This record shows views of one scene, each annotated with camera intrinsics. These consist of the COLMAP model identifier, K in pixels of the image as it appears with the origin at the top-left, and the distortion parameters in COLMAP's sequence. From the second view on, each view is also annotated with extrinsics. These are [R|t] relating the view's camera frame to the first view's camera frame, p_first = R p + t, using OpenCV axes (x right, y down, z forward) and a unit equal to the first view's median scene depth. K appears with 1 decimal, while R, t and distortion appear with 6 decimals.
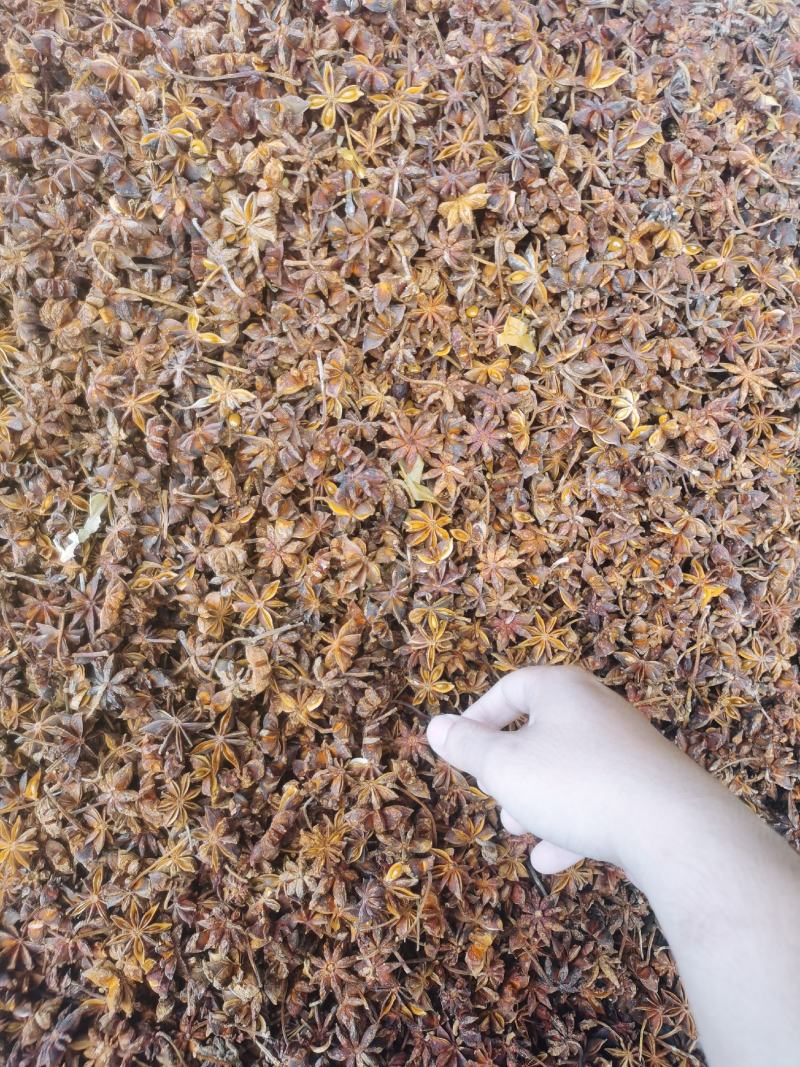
lens RADIAL K [[868.6, 0, 397.8], [0, 868.6, 536.2], [0, 0, 1]] dist [0.046846, -0.018725]
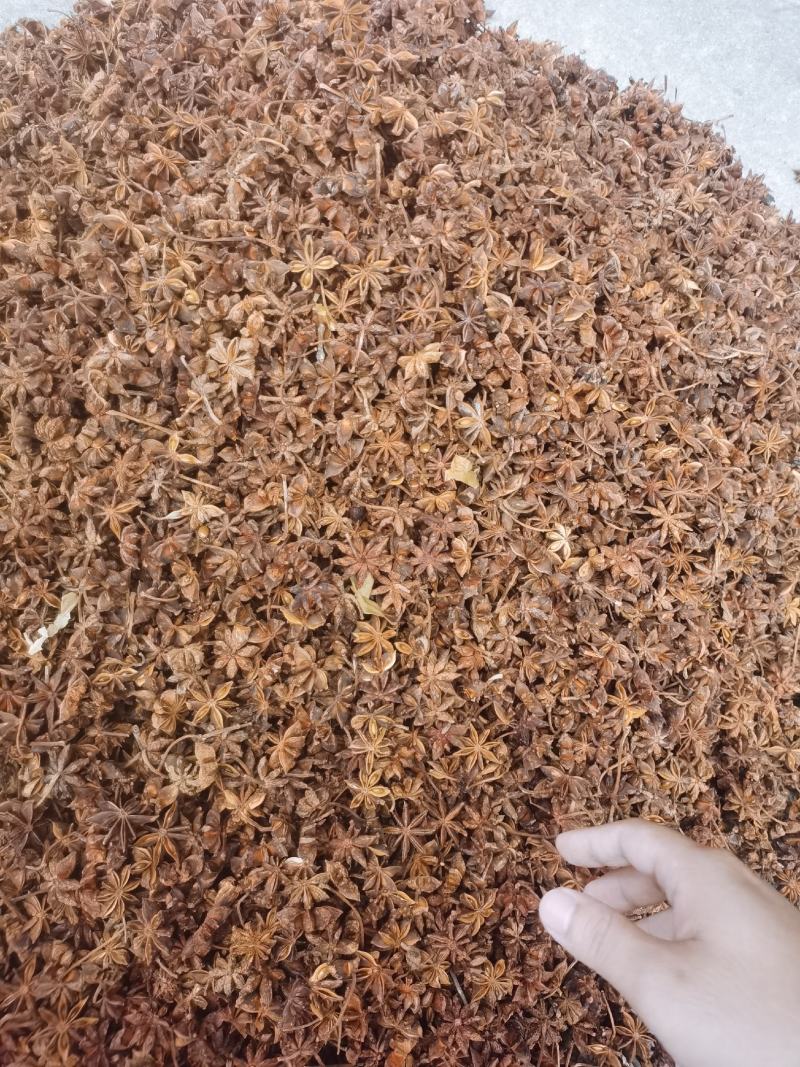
lens RADIAL K [[868.6, 0, 399.4], [0, 868.6, 531.4], [0, 0, 1]] dist [0.046846, -0.018725]
pose [[0.997593, 0.059738, 0.035203, 0.020667], [-0.054983, 0.990846, -0.123294, -0.011987], [-0.042246, 0.121062, 0.991746, -0.099136]]
